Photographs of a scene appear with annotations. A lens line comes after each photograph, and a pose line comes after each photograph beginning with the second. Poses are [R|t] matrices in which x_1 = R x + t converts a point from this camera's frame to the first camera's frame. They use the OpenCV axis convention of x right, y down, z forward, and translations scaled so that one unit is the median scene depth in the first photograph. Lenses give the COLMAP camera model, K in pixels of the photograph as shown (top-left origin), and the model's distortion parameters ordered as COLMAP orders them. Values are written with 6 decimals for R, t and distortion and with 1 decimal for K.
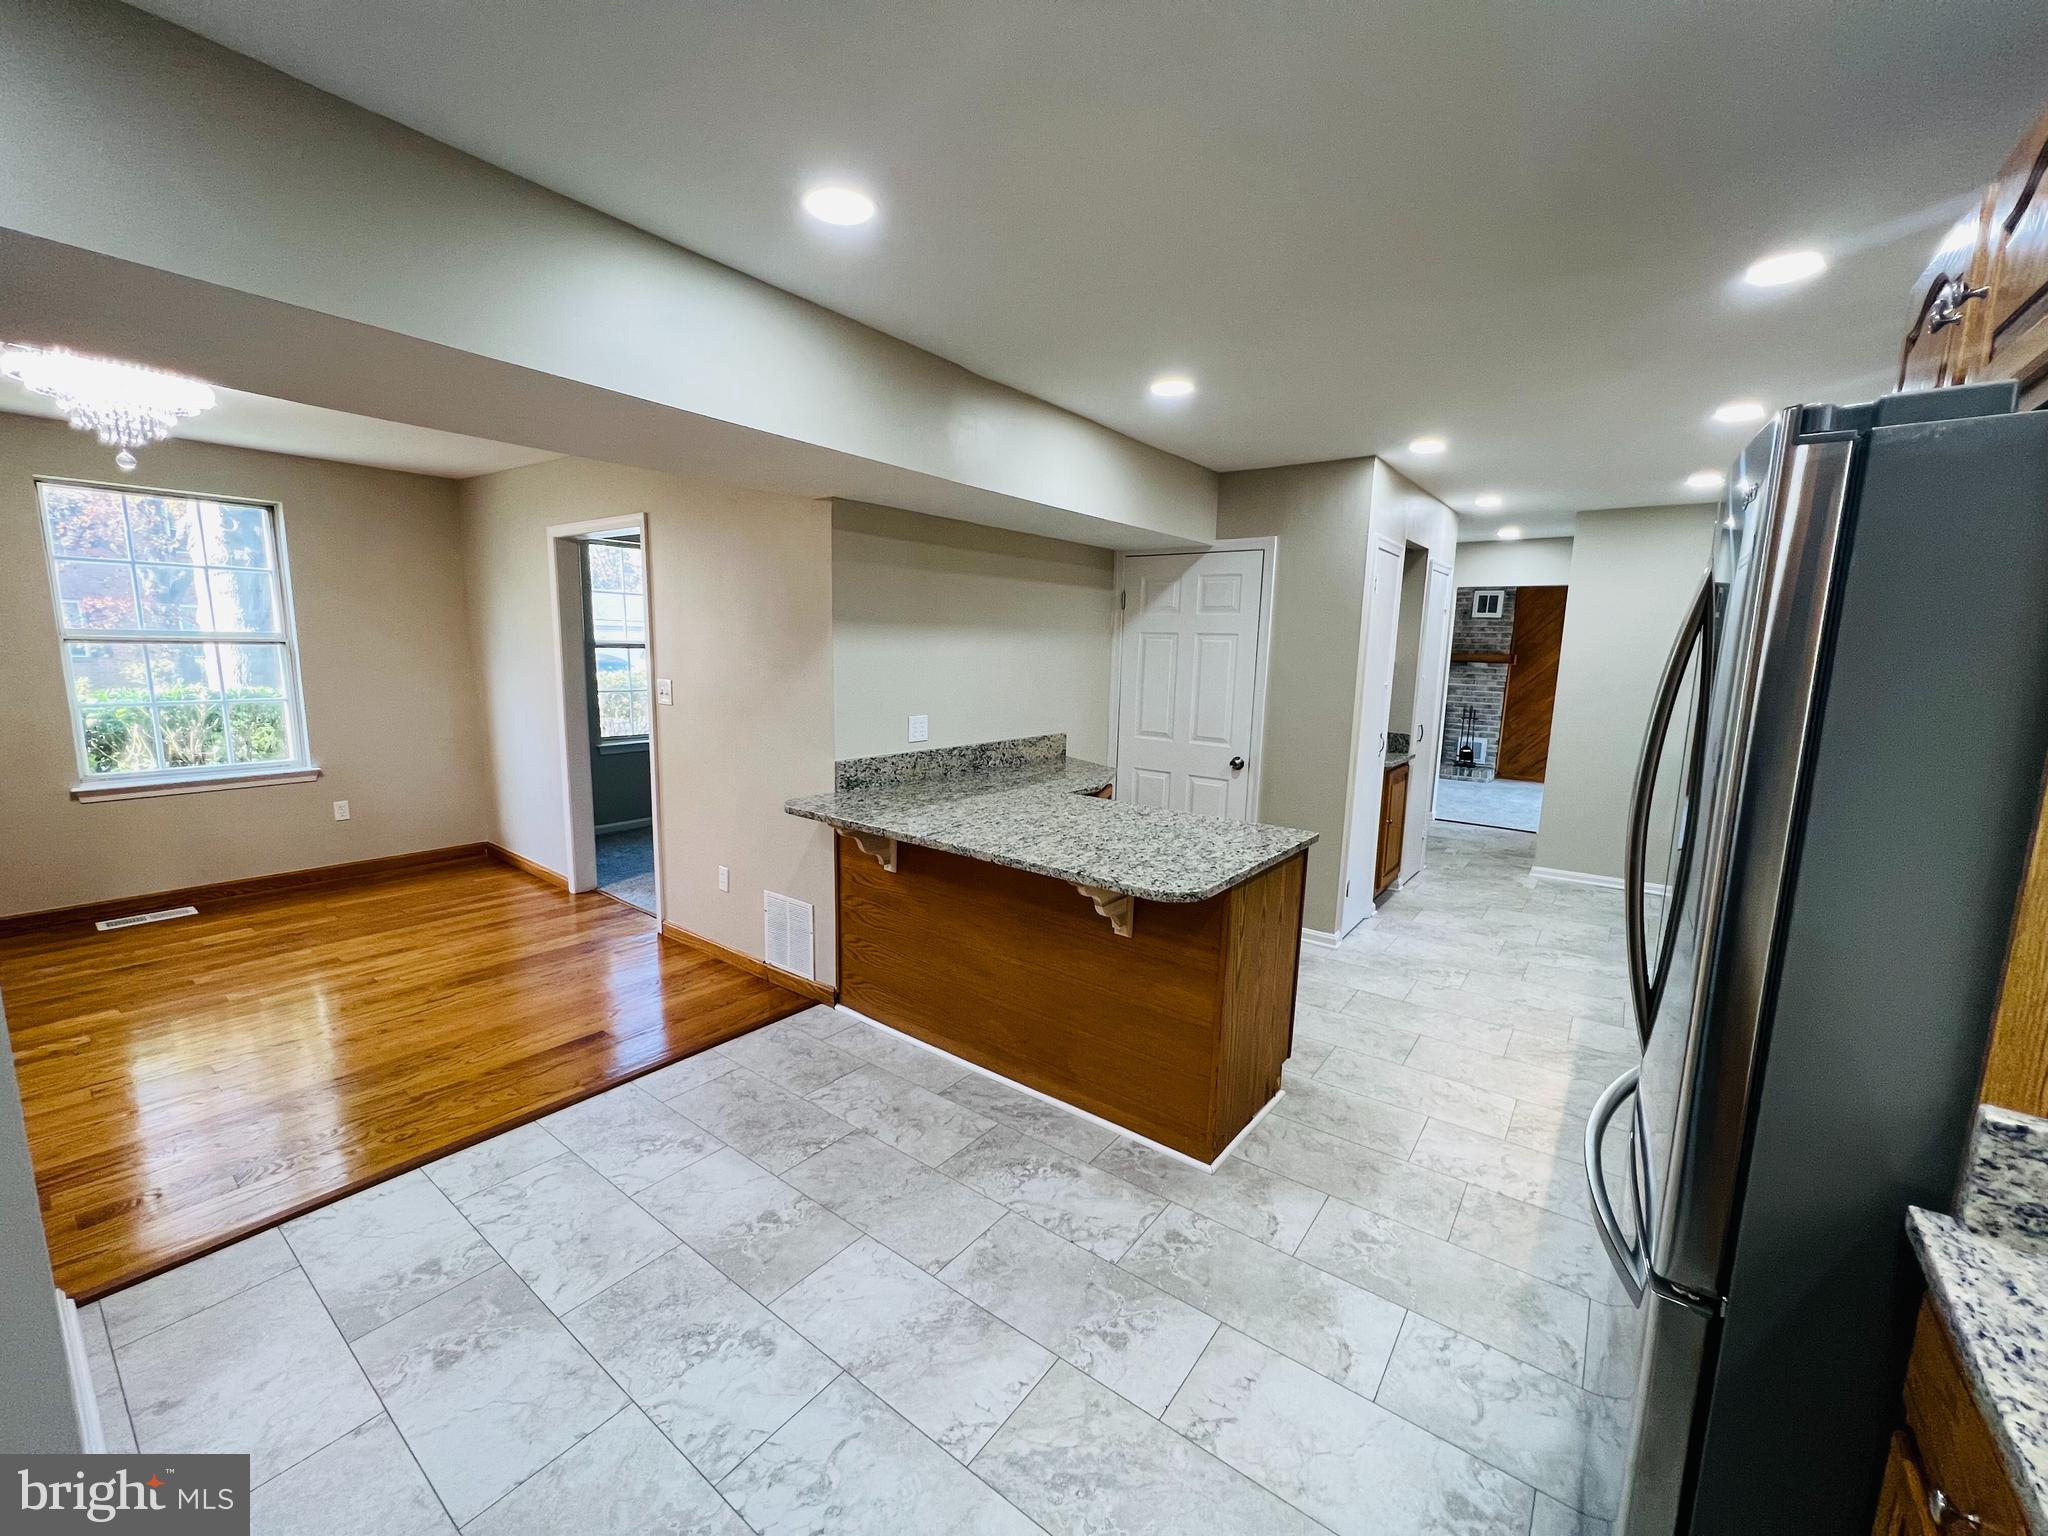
lens RADIAL K [[822.8, 0, 1020.0], [0, 822.8, 775.4], [0, 0, 1]] dist [0.001276, -0.000130]
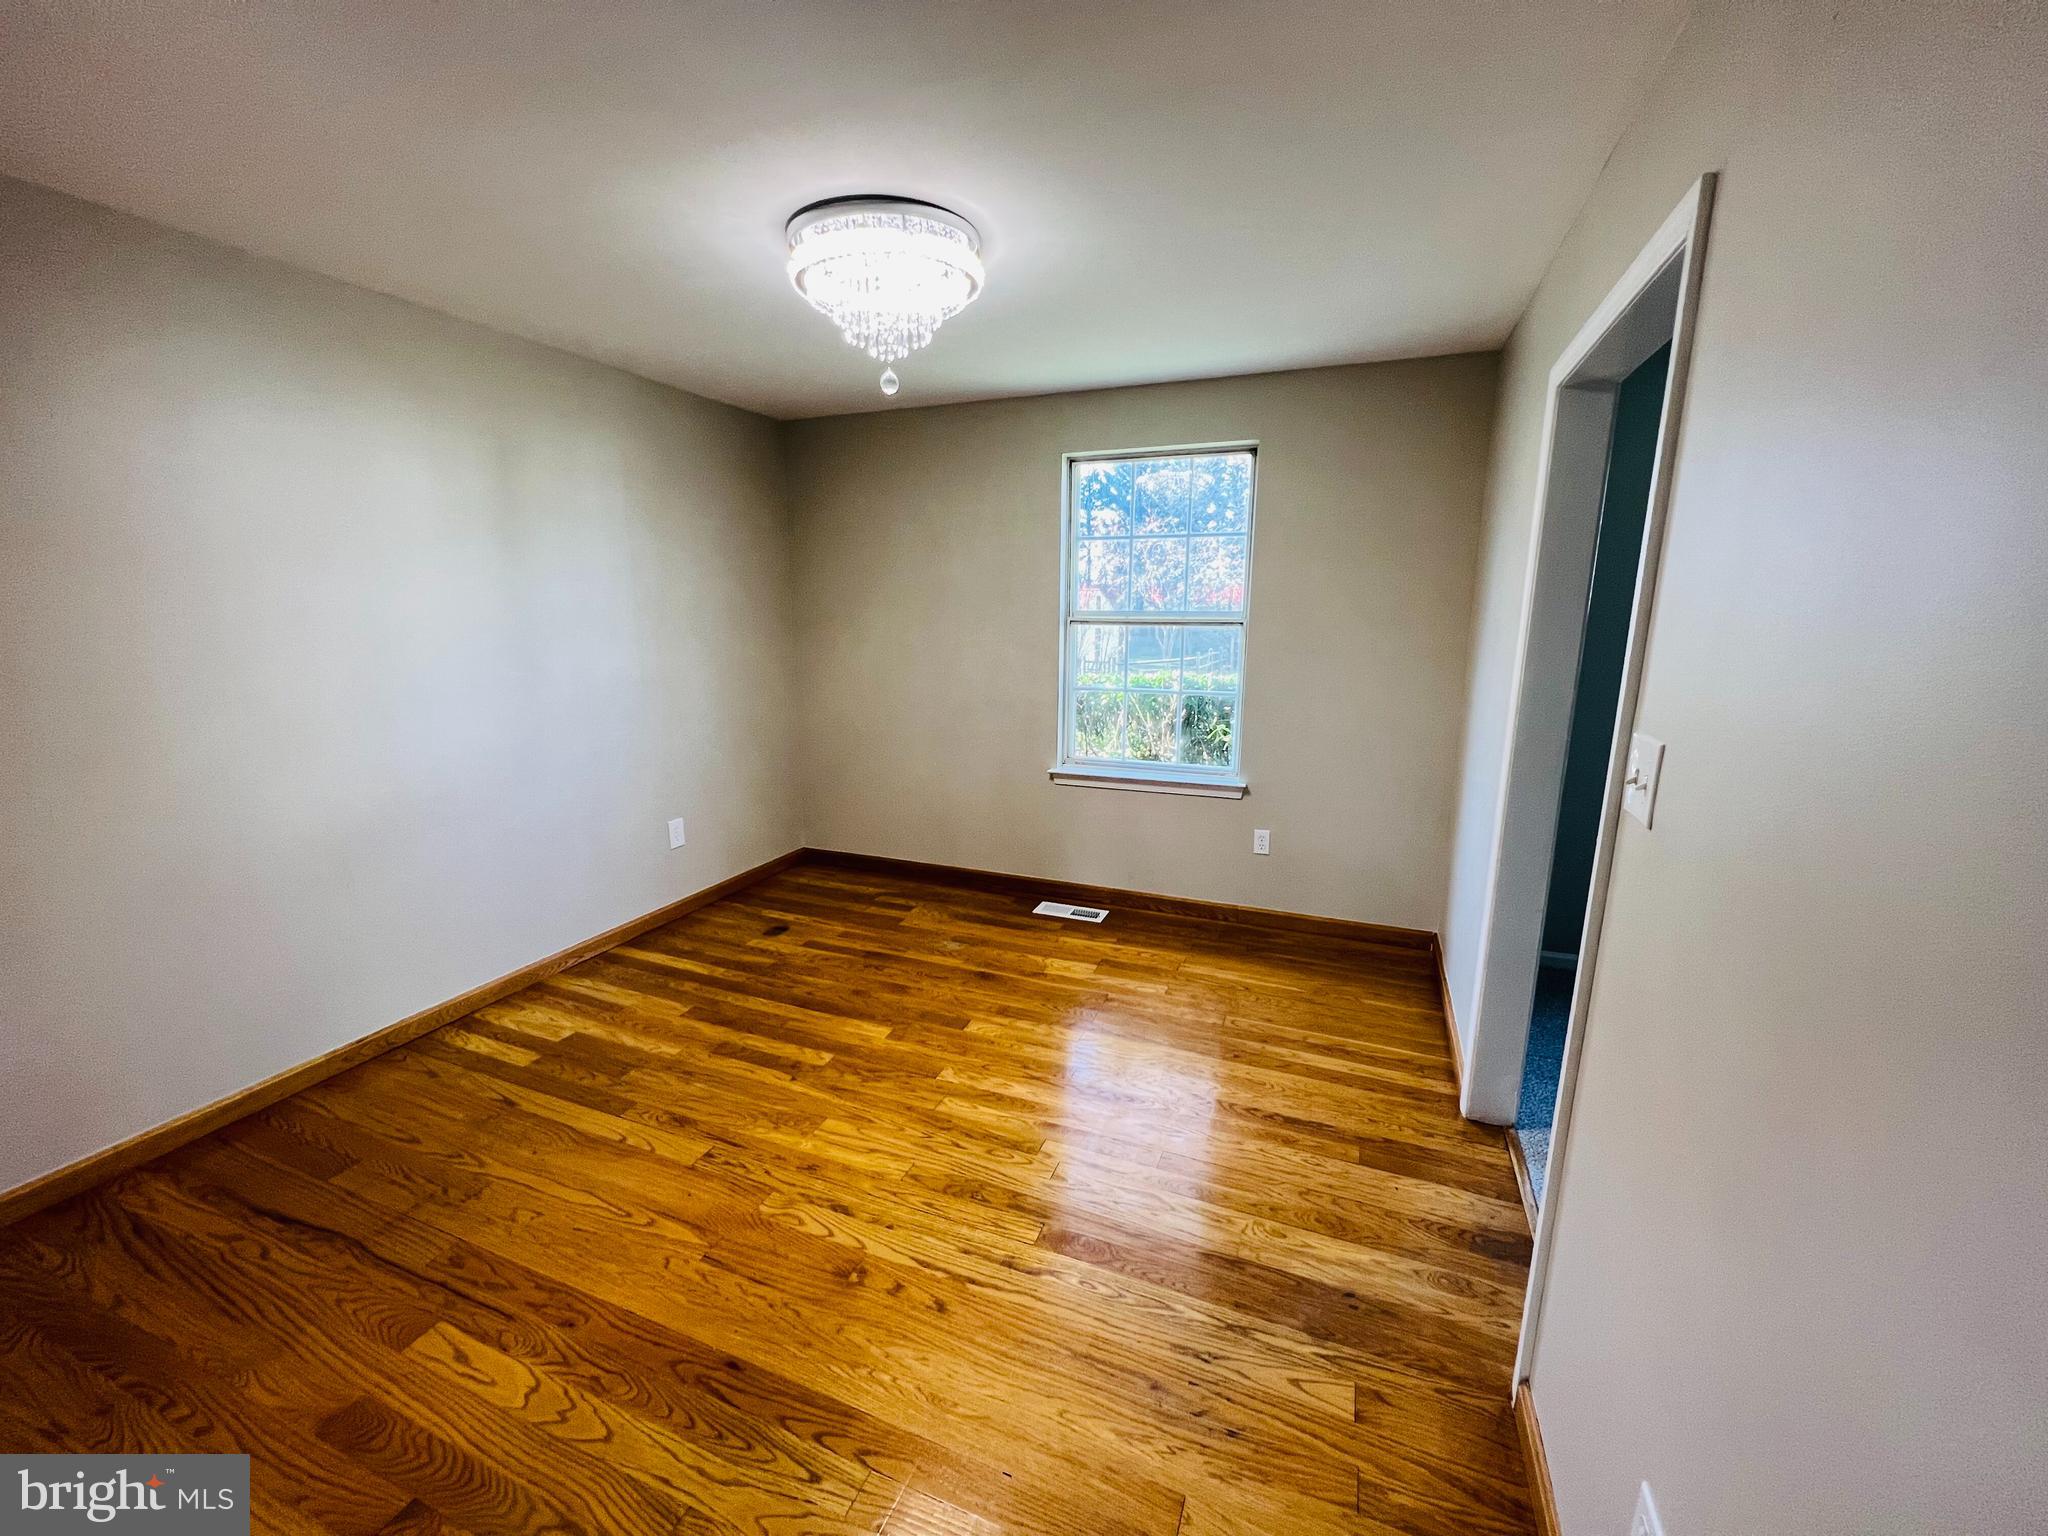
lens RADIAL K [[822.8, 0, 1023.2], [0, 822.8, 769.2], [0, 0, 1]] dist [0.001276, -0.000130]
pose [[0.268398, 0.165104, -0.949054, -0.238383], [-0.153401, 0.979956, 0.127098, -0.127898], [0.951016, 0.111473, 0.288345, 0.813974]]
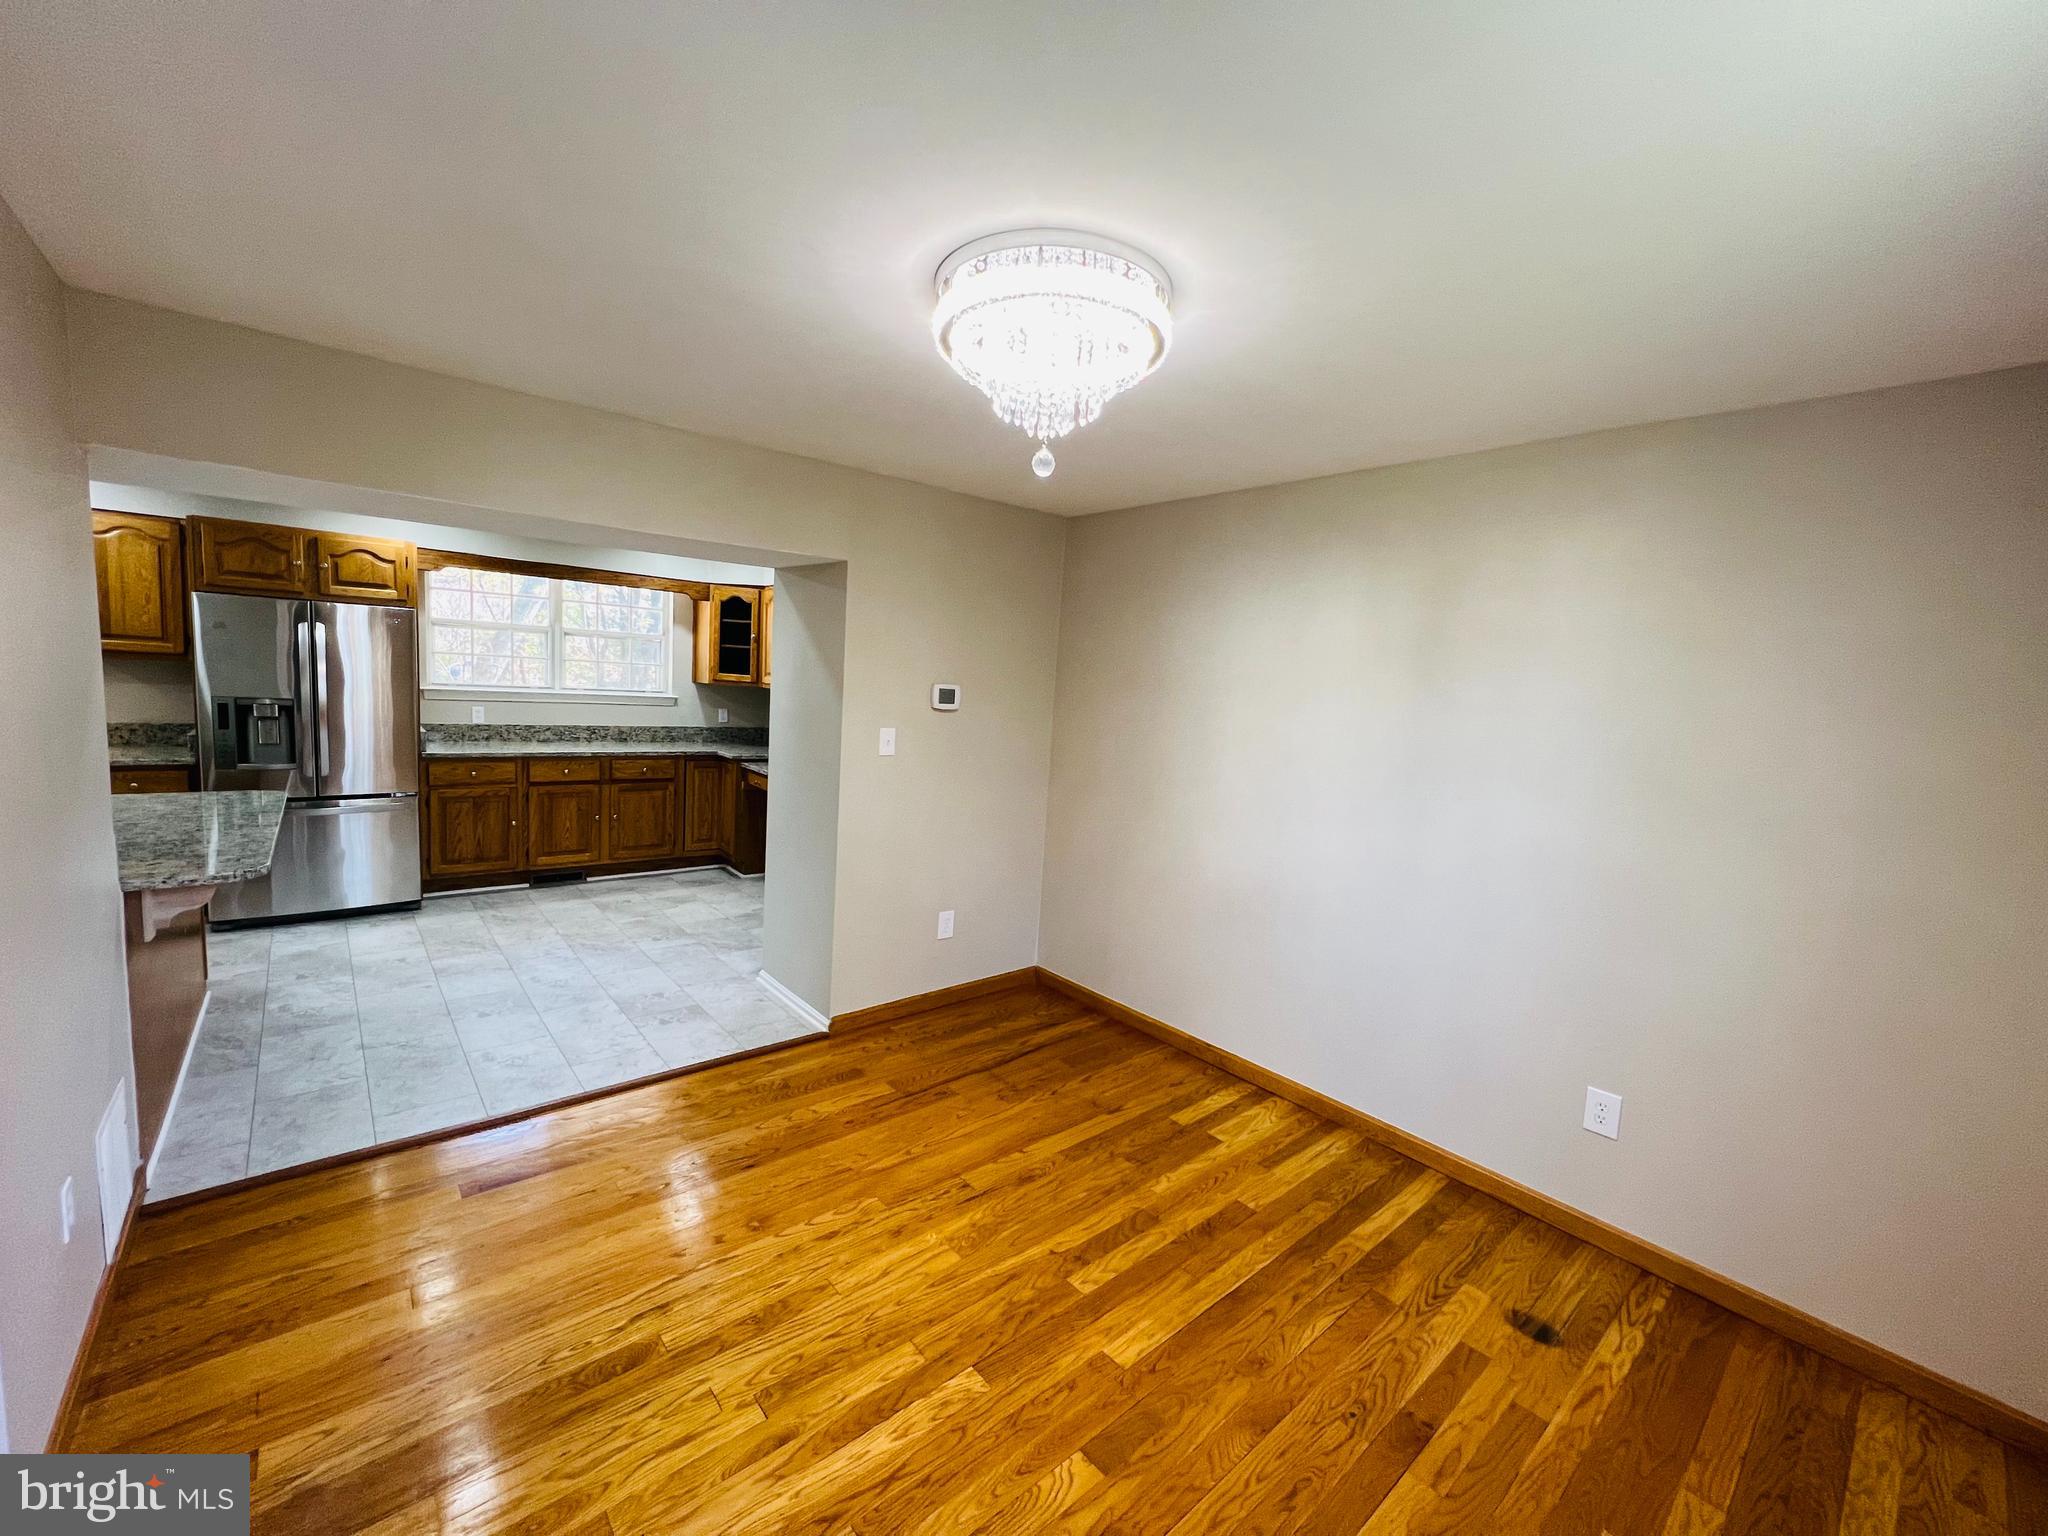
lens RADIAL K [[822.8, 0, 1021.6], [0, 822.8, 770.3], [0, 0, 1]] dist [0.001276, -0.000130]
pose [[-0.974733, -0.104529, 0.197408, -1.054912], [-0.048453, 0.961652, 0.269957, -0.282877], [-0.218056, 0.253571, -0.942419, 1.418272]]
